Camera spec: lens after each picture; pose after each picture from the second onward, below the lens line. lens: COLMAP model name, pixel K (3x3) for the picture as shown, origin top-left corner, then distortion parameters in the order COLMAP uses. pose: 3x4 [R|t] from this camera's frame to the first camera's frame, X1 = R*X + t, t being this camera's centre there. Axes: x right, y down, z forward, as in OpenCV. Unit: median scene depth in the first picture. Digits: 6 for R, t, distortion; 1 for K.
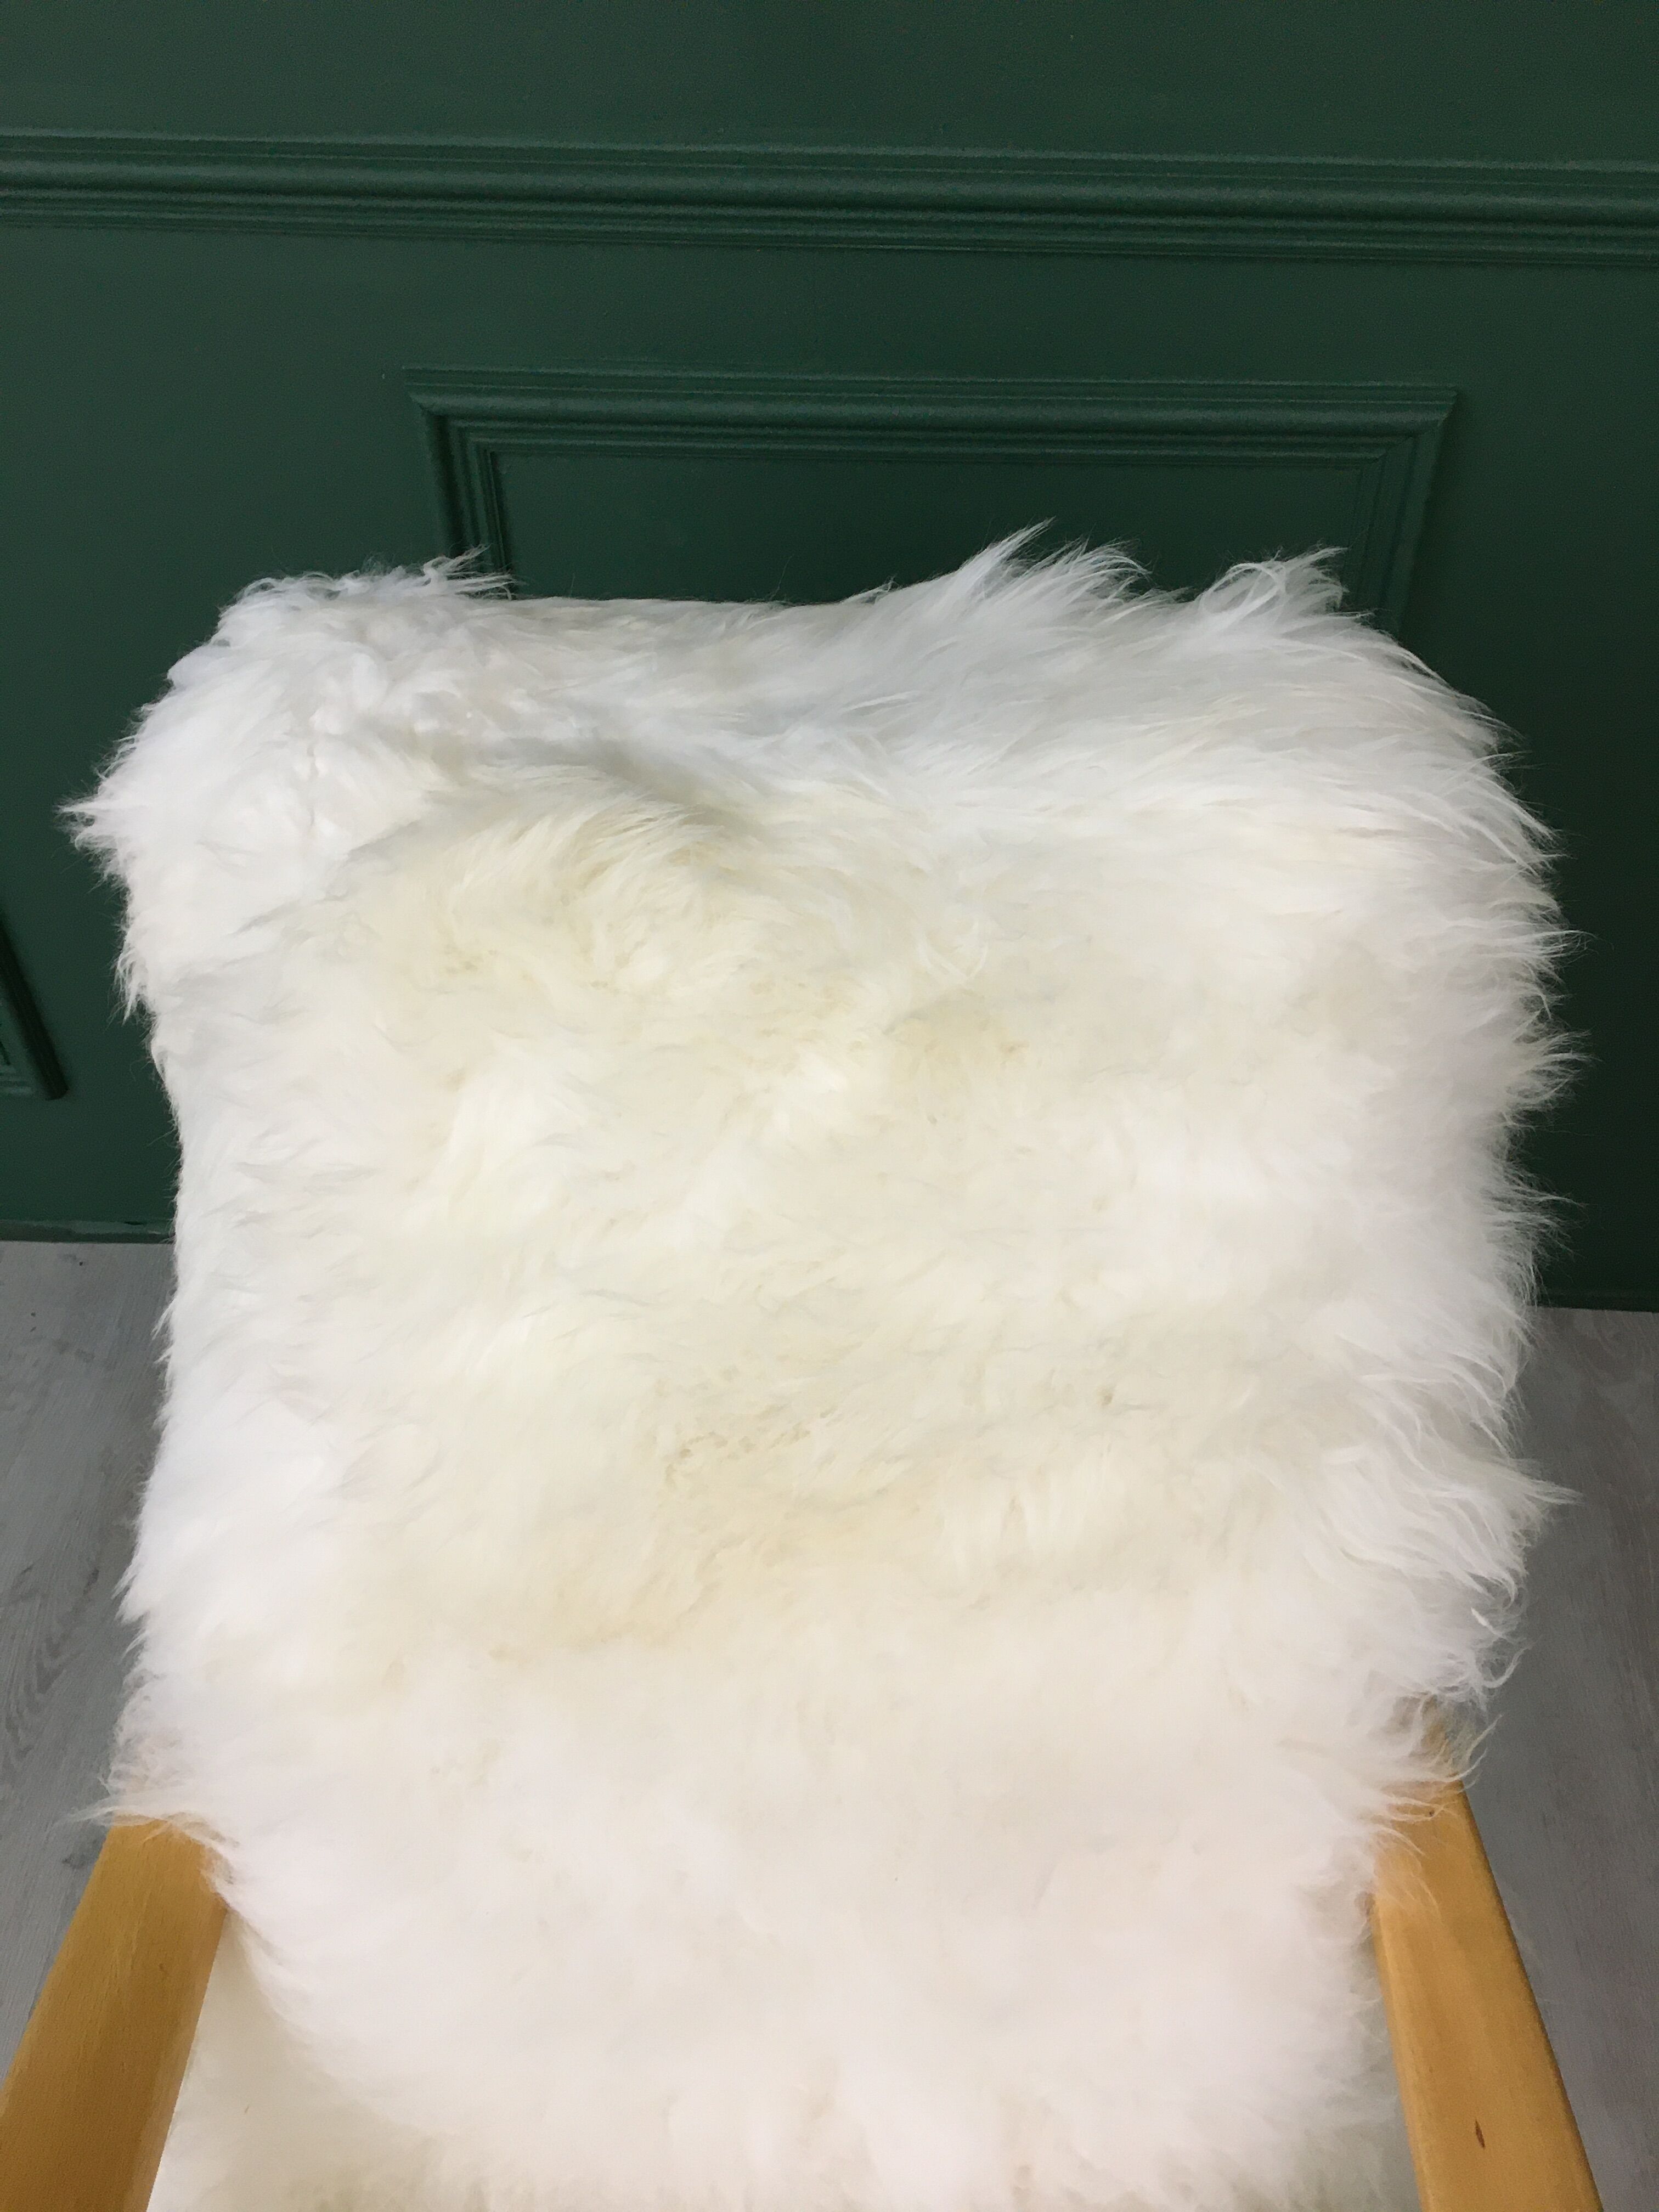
lens RADIAL K [[1889.6, 0, 831.1], [0, 1889.6, 1096.1], [0, 0, 1]] dist [0.081159, -0.114102]
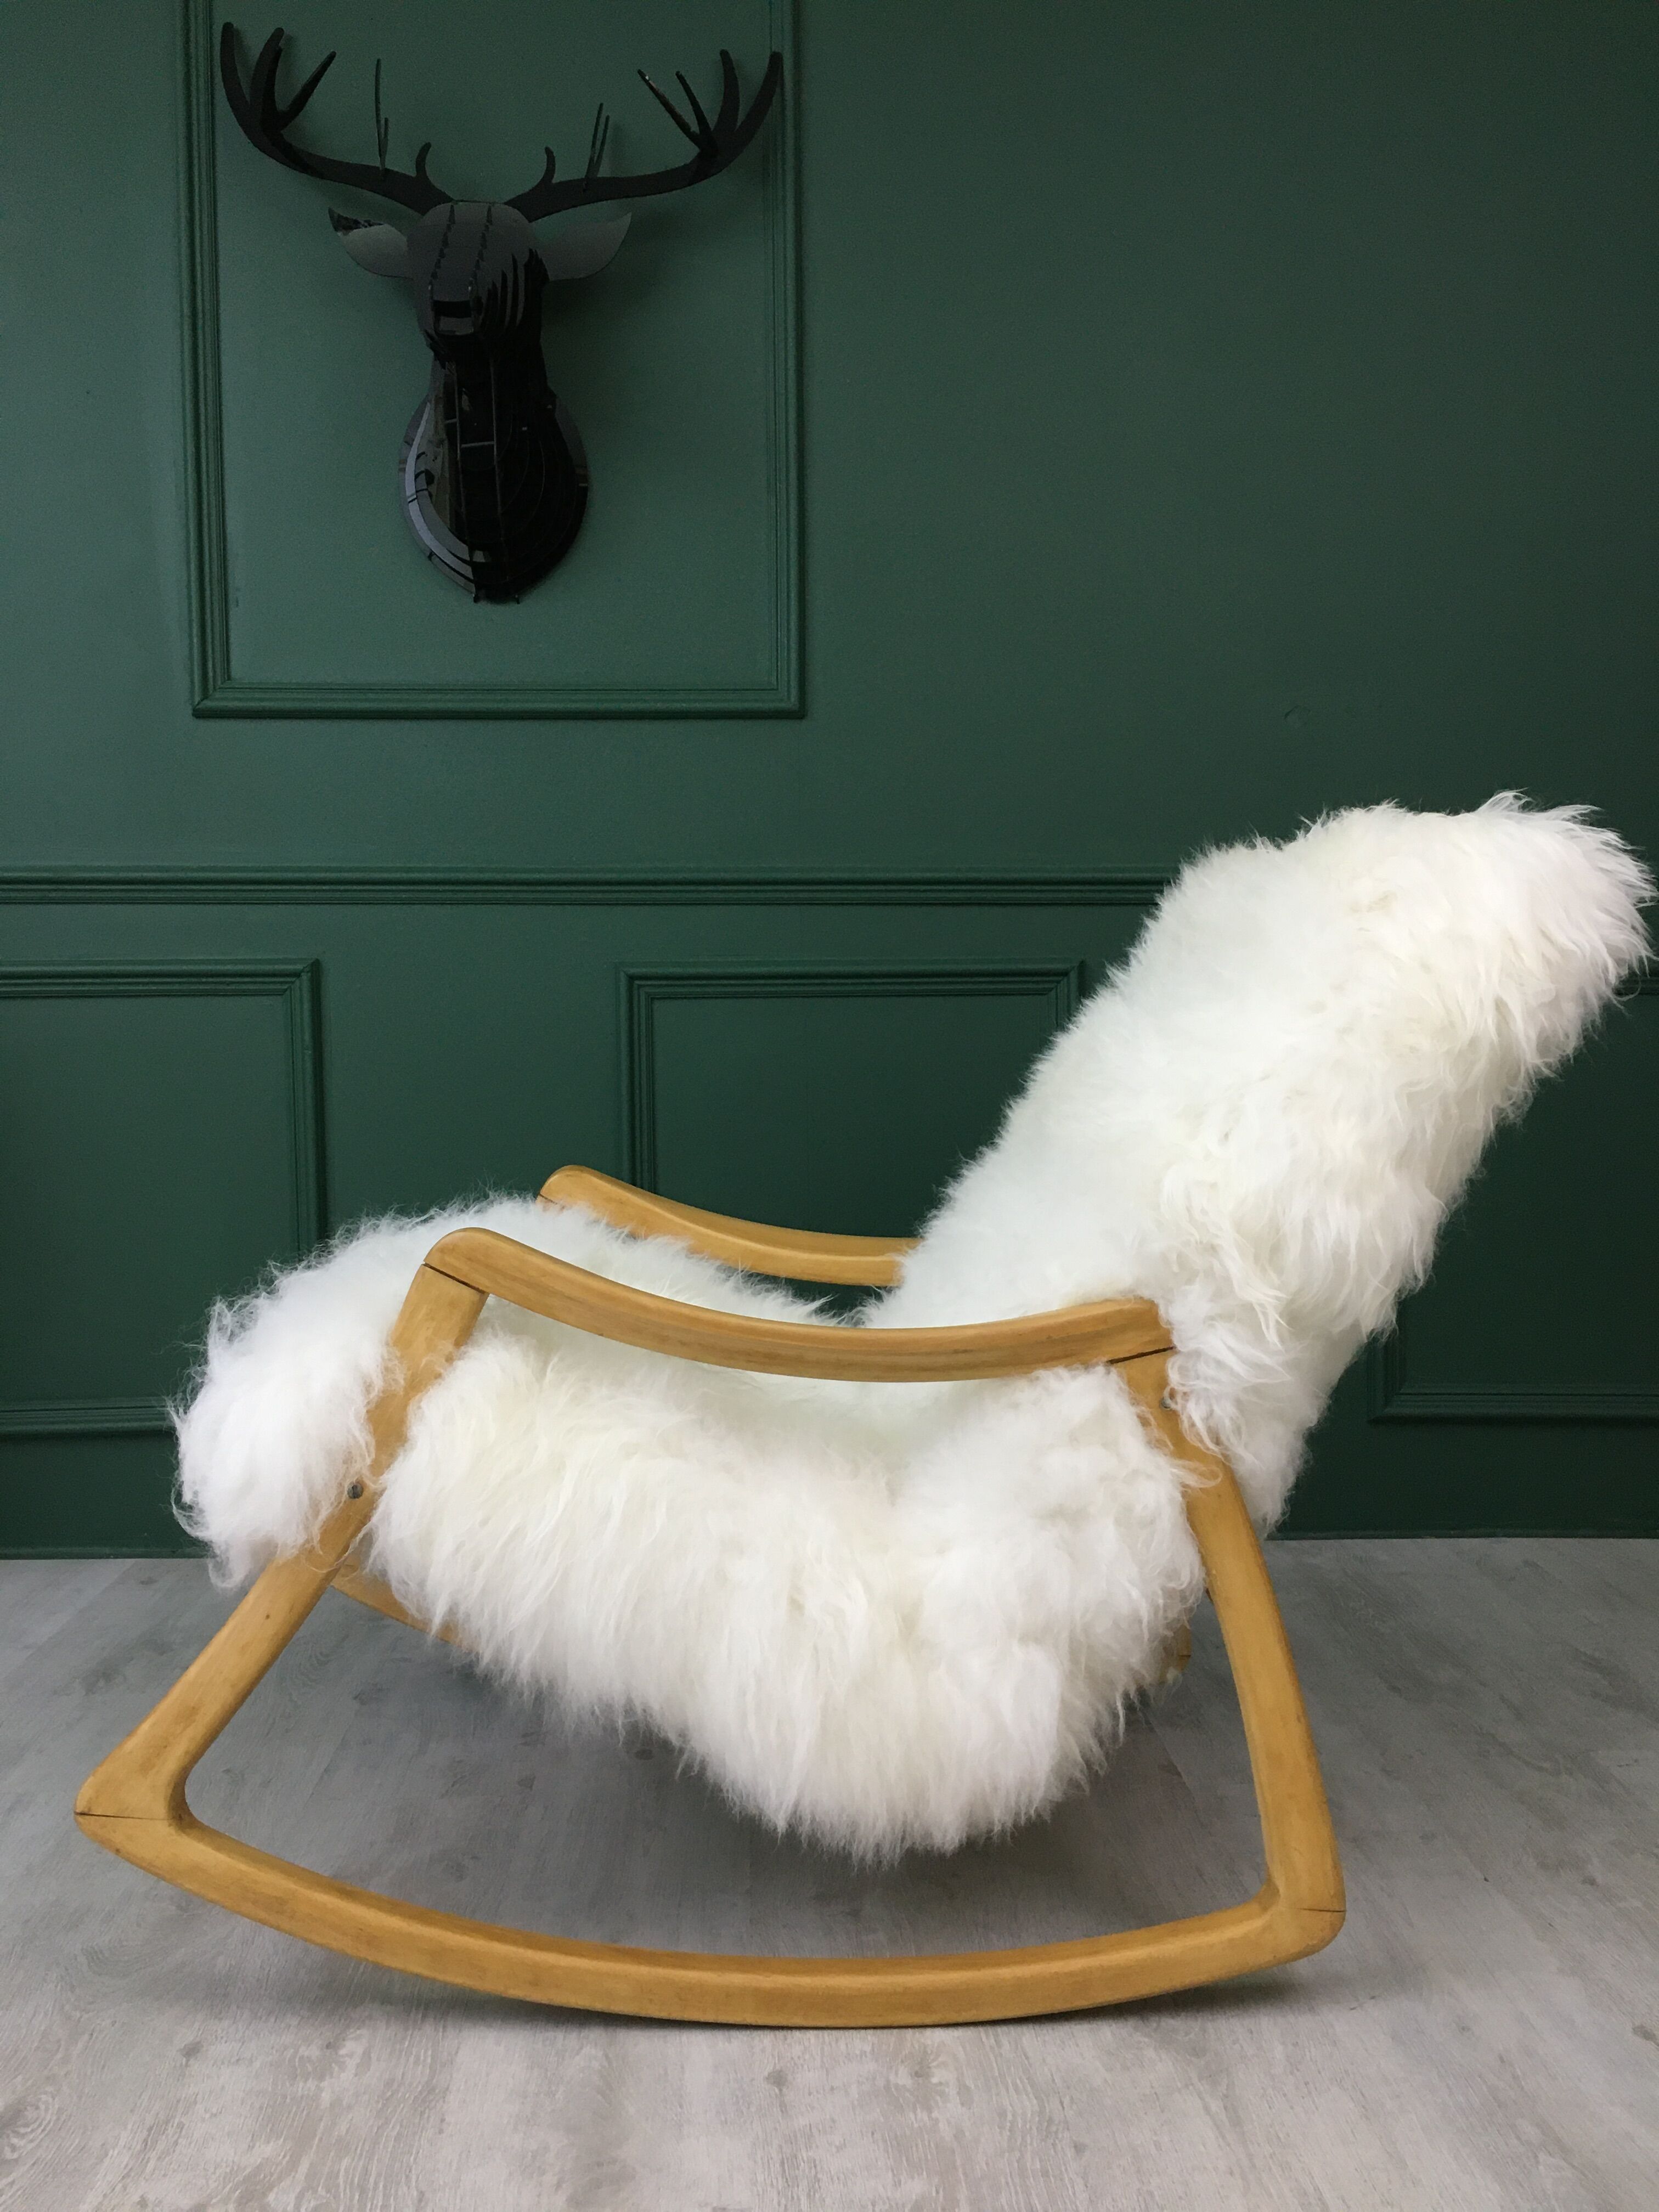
lens RADIAL K [[1889.6, 0, 832.5], [0, 1889.6, 1083.8], [0, 0, 1]] dist [0.081159, -0.114102]
pose [[0.996312, -0.005040, 0.085659, -0.238366], [0.060375, 0.750531, -0.658072, 1.751236], [-0.060973, 0.660816, 0.748067, -0.831988]]
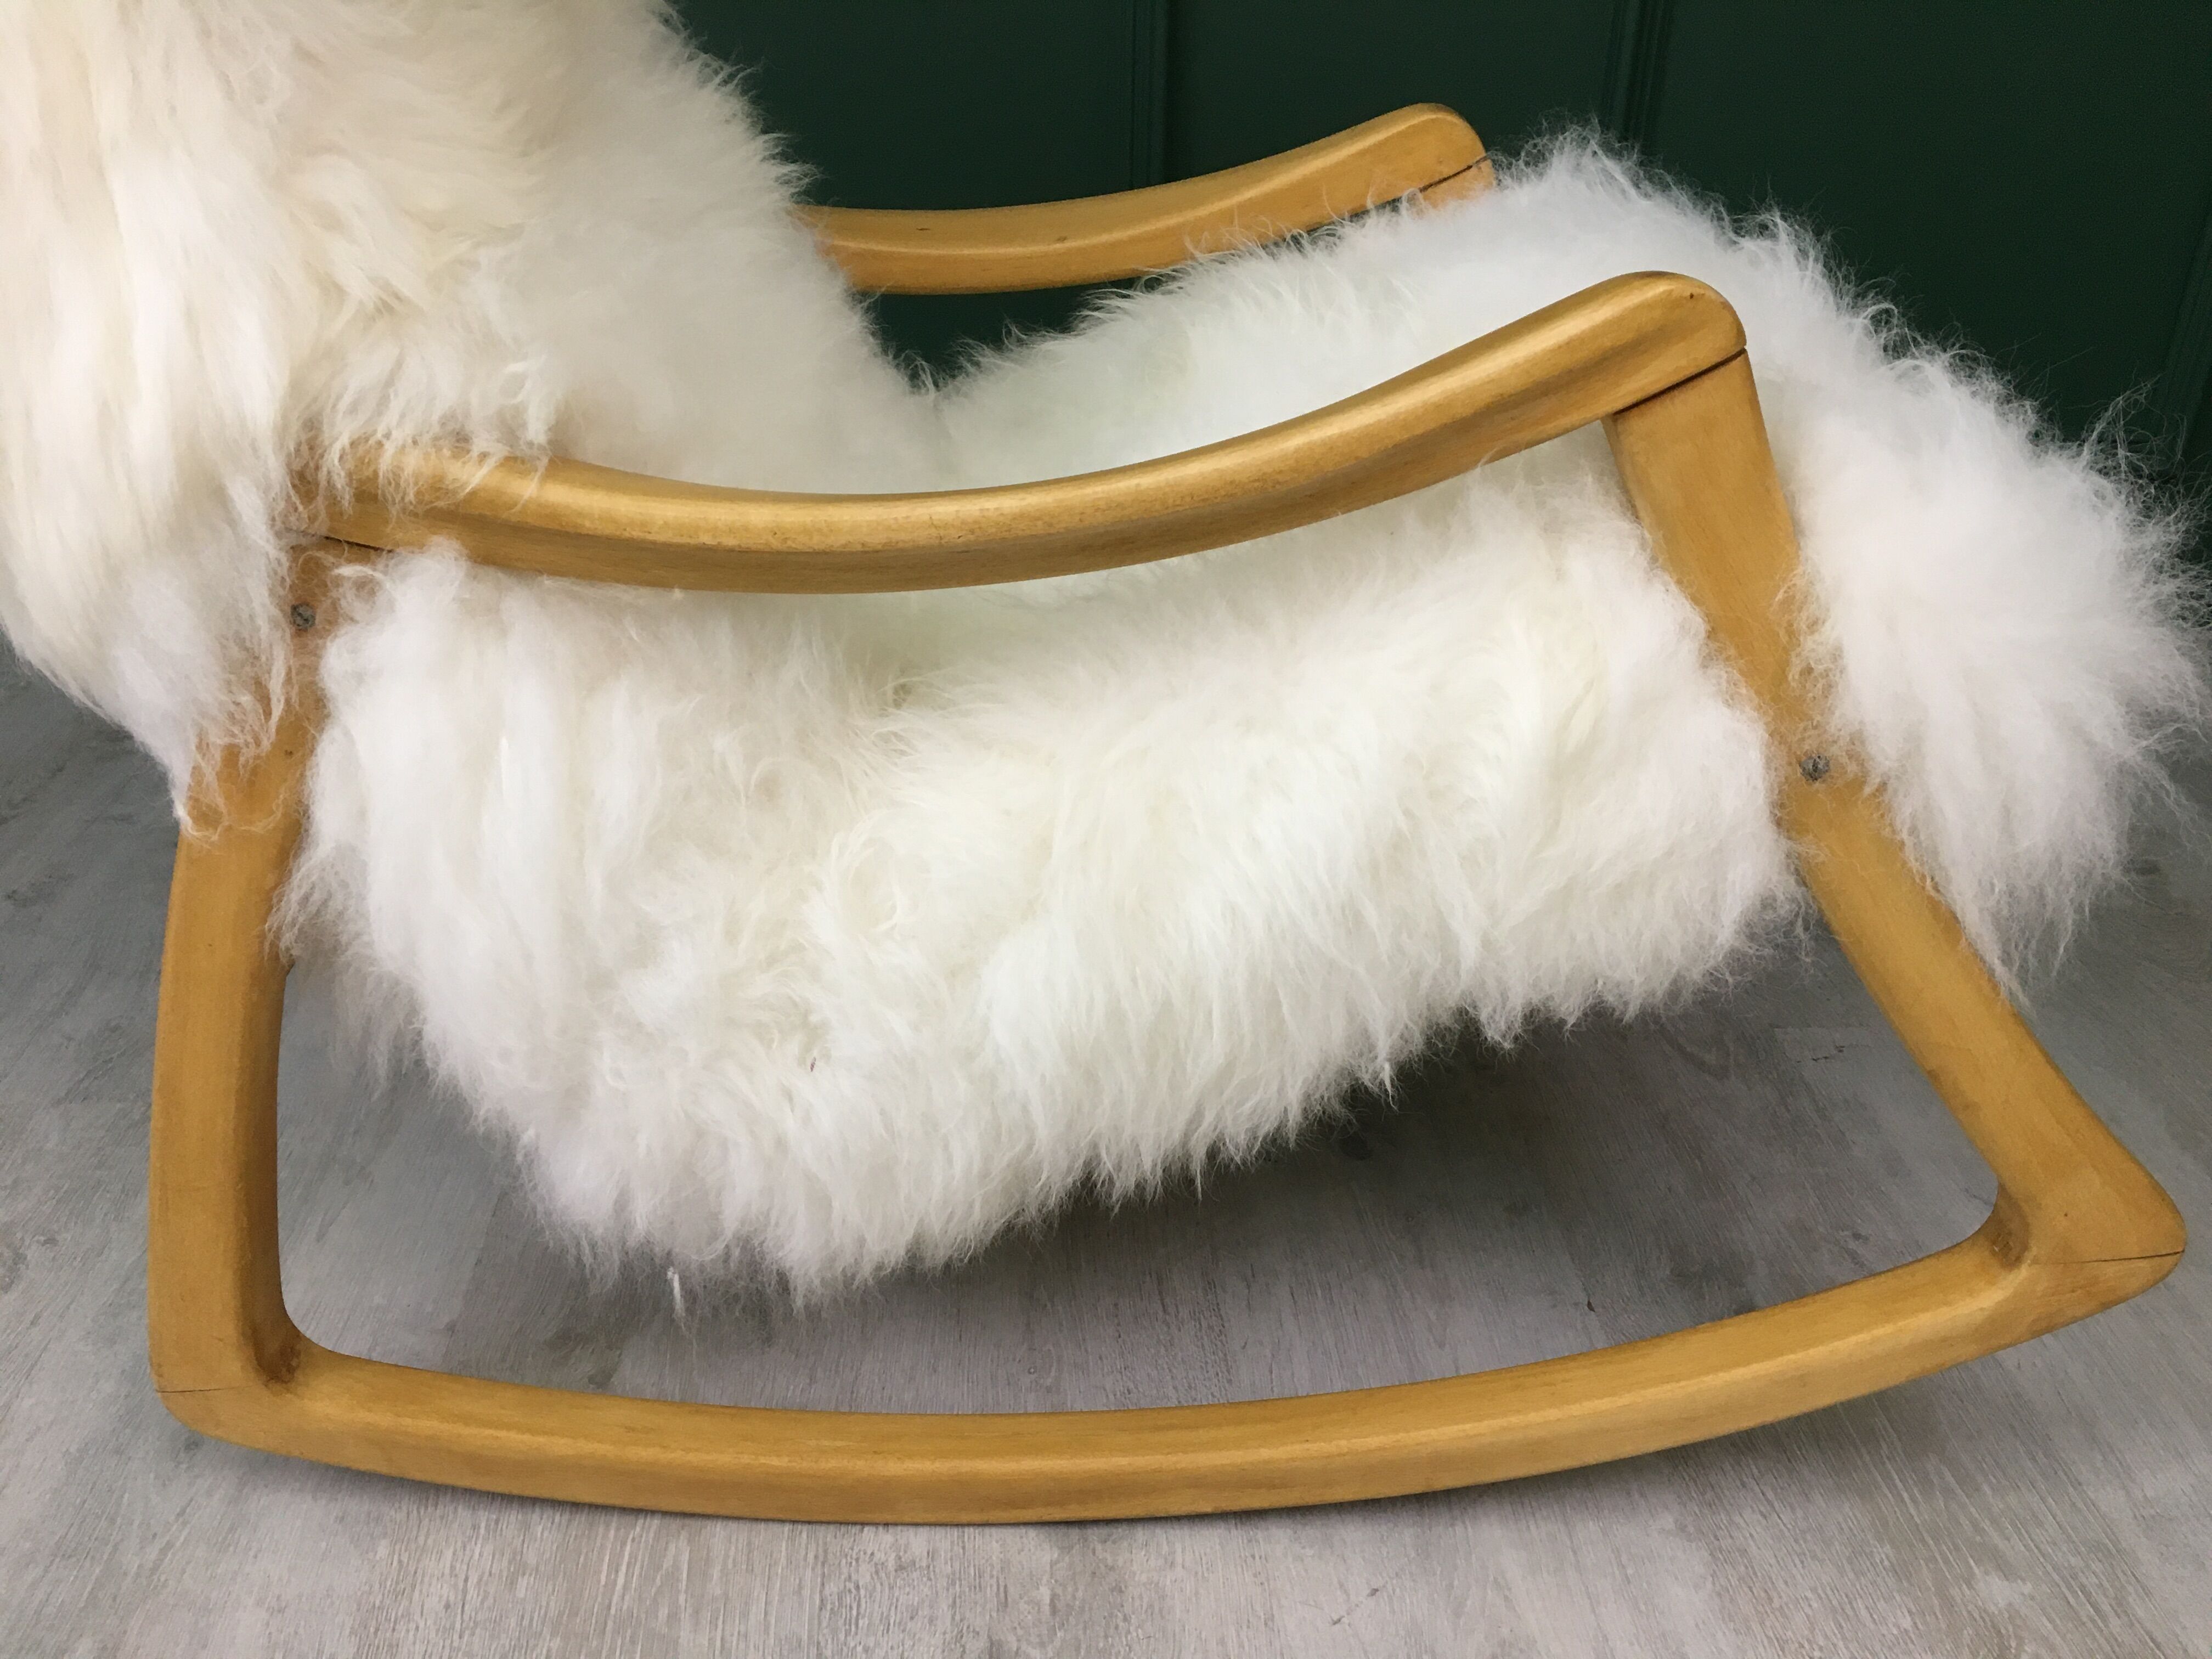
lens RADIAL K [[1889.6, 0, 1099.0], [0, 1889.6, 841.6], [0, 0, 1]] dist [0.081159, -0.114102]
pose [[0.994111, -0.024126, 0.105645, 0.144423], [0.050854, 0.964750, -0.258208, 1.106658], [-0.095691, 0.262060, 0.960296, -0.134028]]
